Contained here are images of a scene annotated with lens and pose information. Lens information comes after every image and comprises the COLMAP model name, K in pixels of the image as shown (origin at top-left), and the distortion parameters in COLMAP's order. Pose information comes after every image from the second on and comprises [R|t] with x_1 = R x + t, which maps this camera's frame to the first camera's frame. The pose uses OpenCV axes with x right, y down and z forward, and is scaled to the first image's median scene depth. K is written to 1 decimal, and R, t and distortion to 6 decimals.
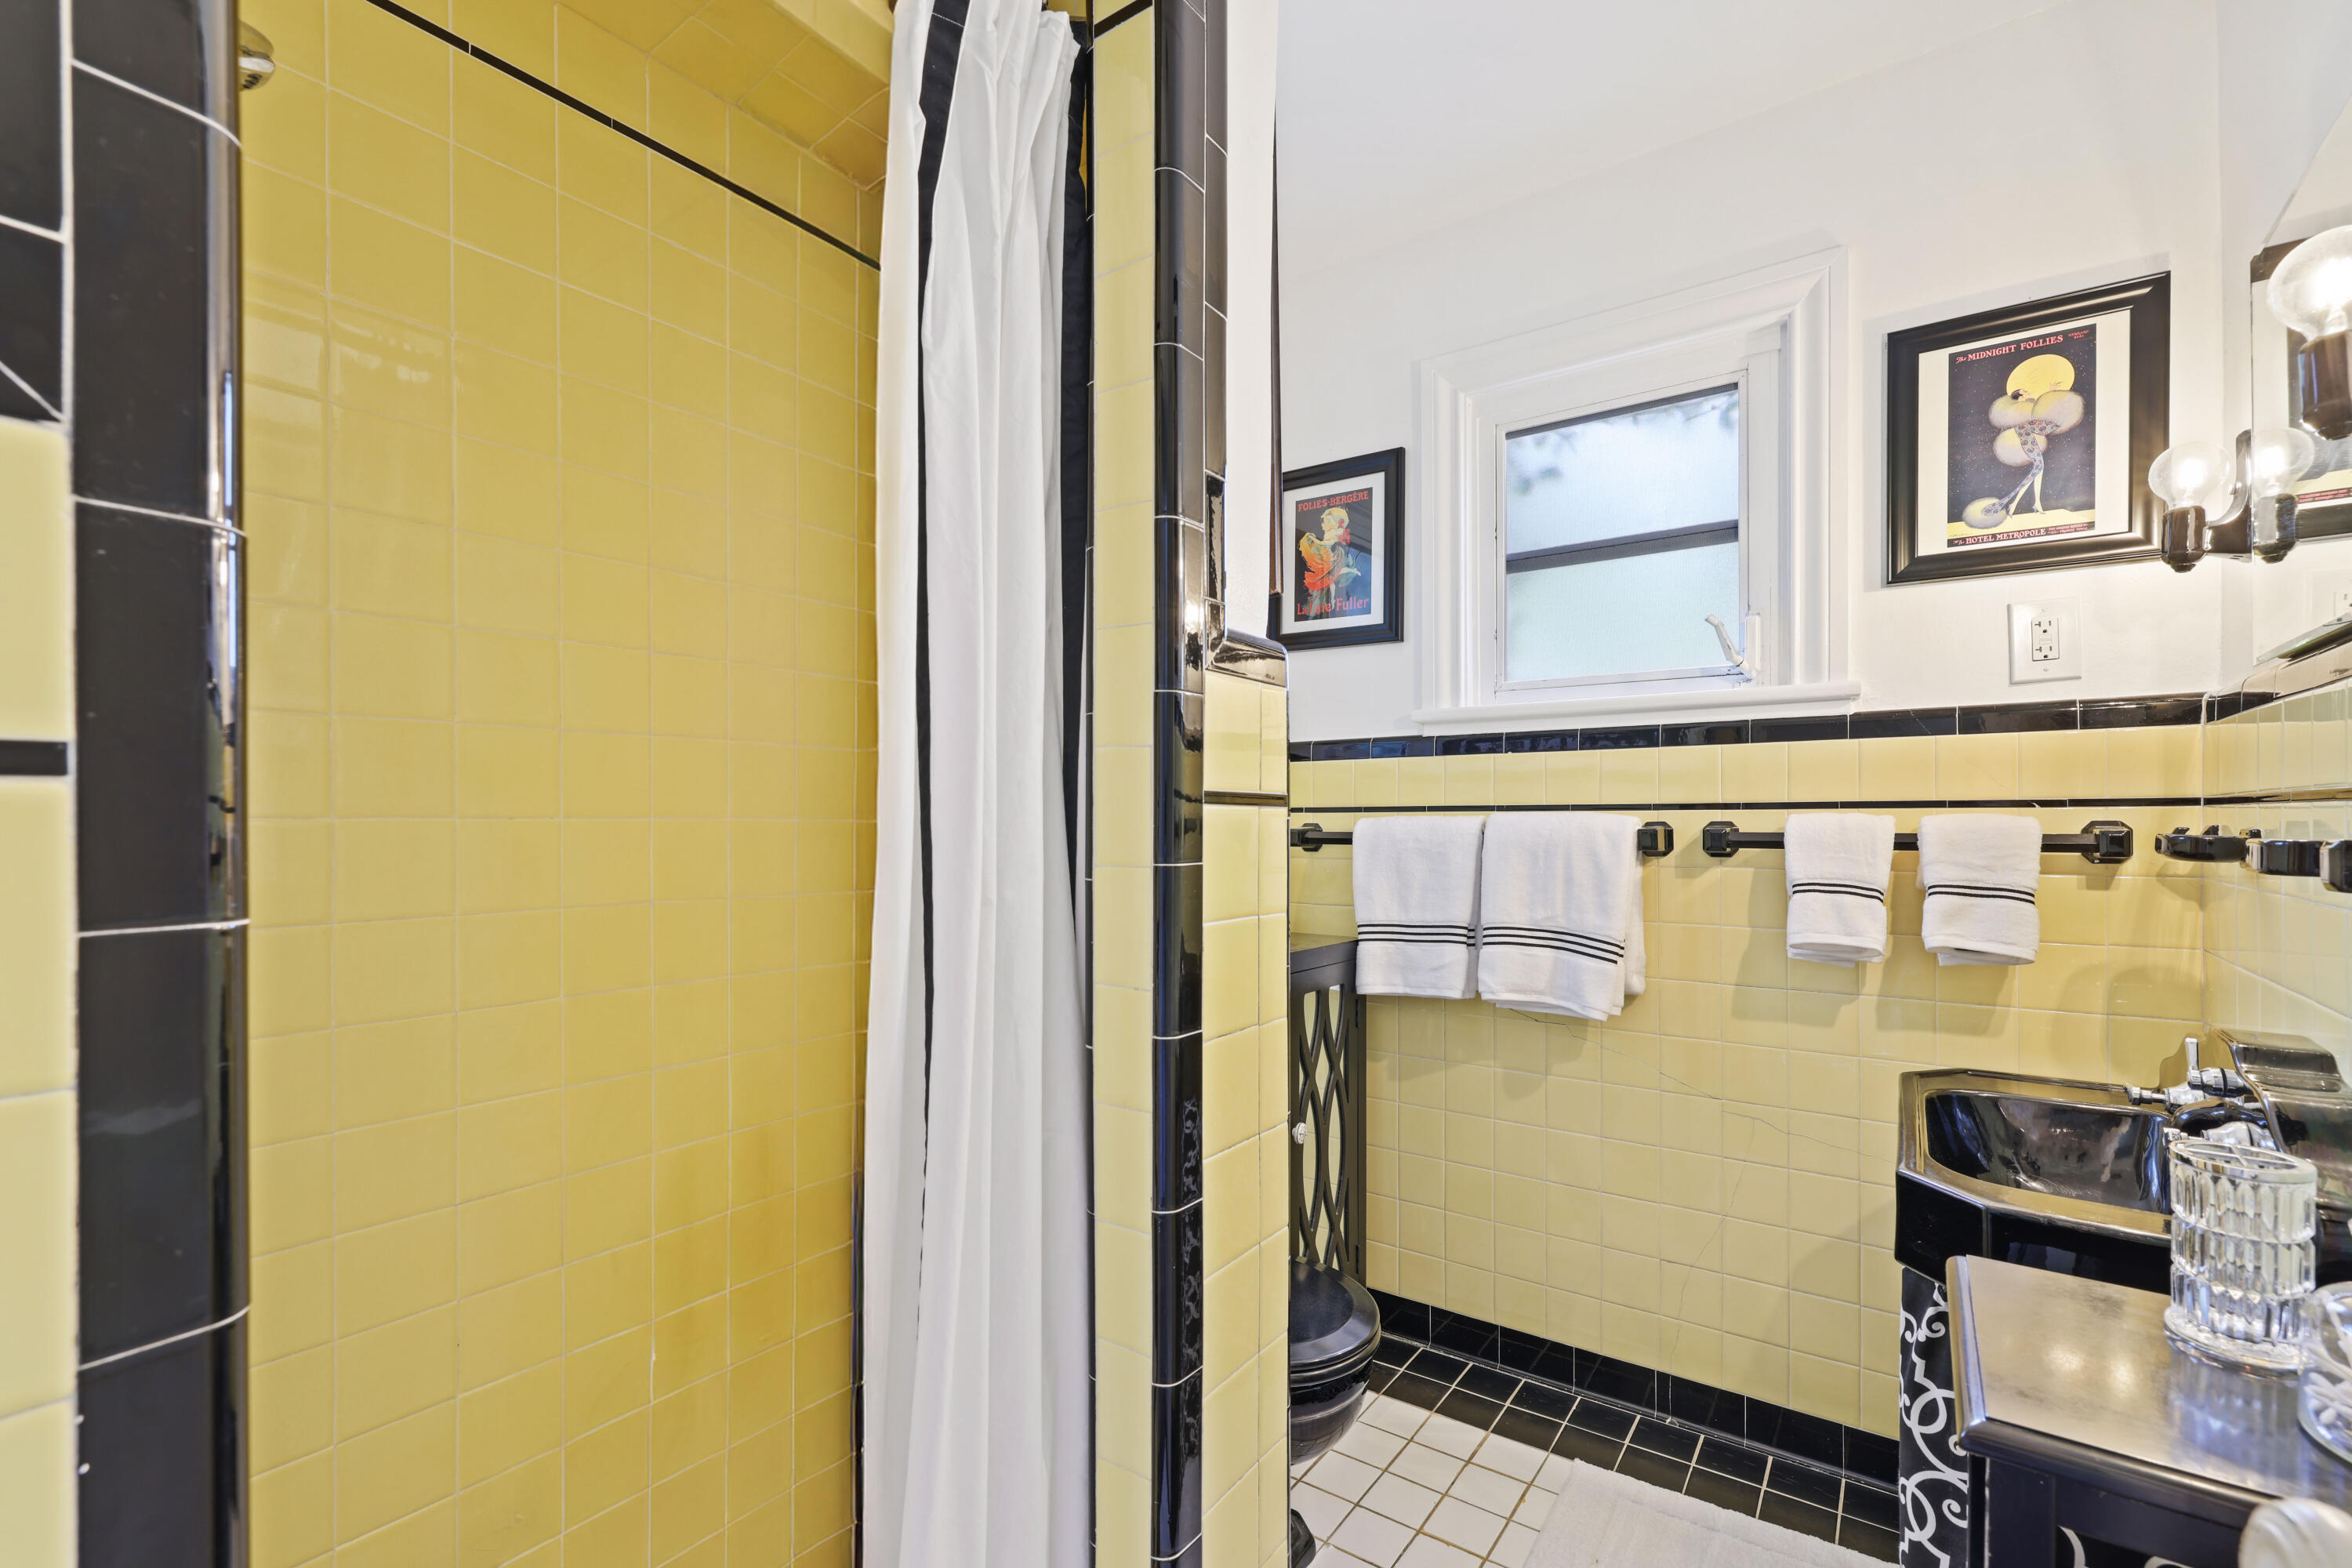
lens RADIAL K [[1005.1, 0, 1187.9], [0, 1005.1, 804.3], [0, 0, 1]] dist [0.003542, 0.000149]
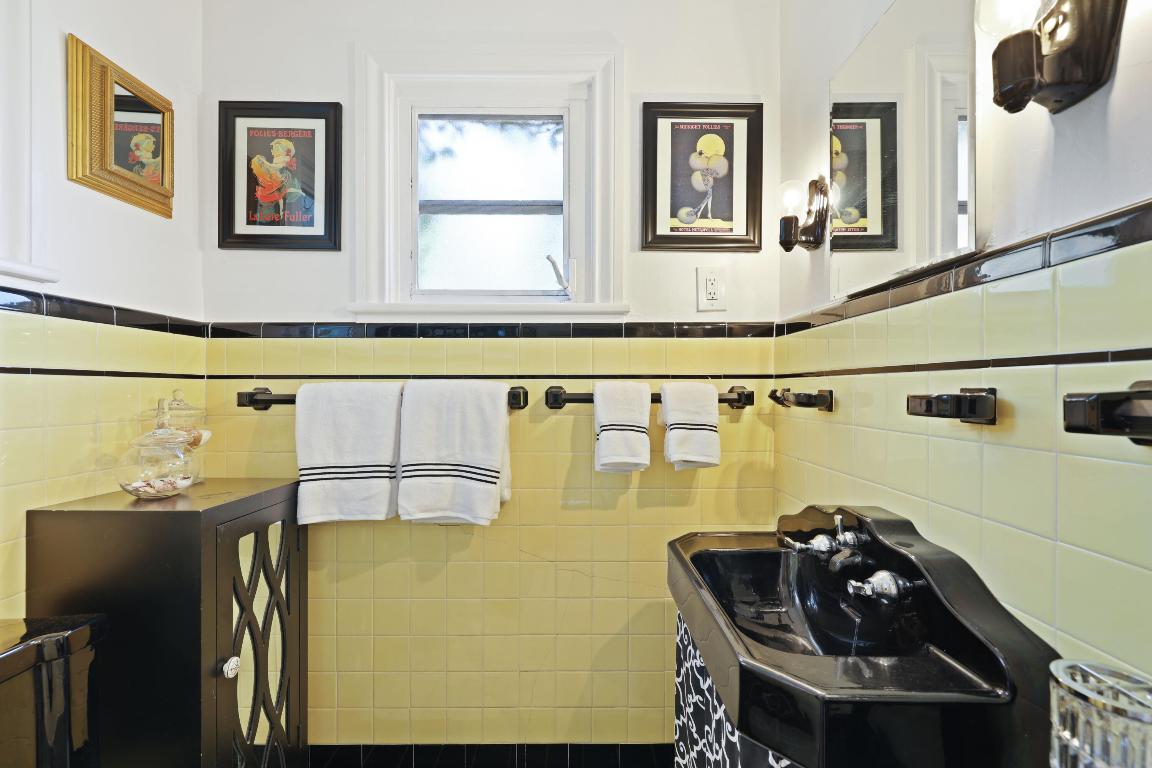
lens RADIAL K [[492.3, 0, 581.8], [0, 492.3, 393.9], [0, 0, 1]] dist [0.003542, 0.000149]
pose [[0.803677, -0.005899, 0.595037, 0.103808], [-0.011410, 0.999614, 0.025320, 0.008885], [-0.594957, -0.027138, 0.803300, 0.359177]]
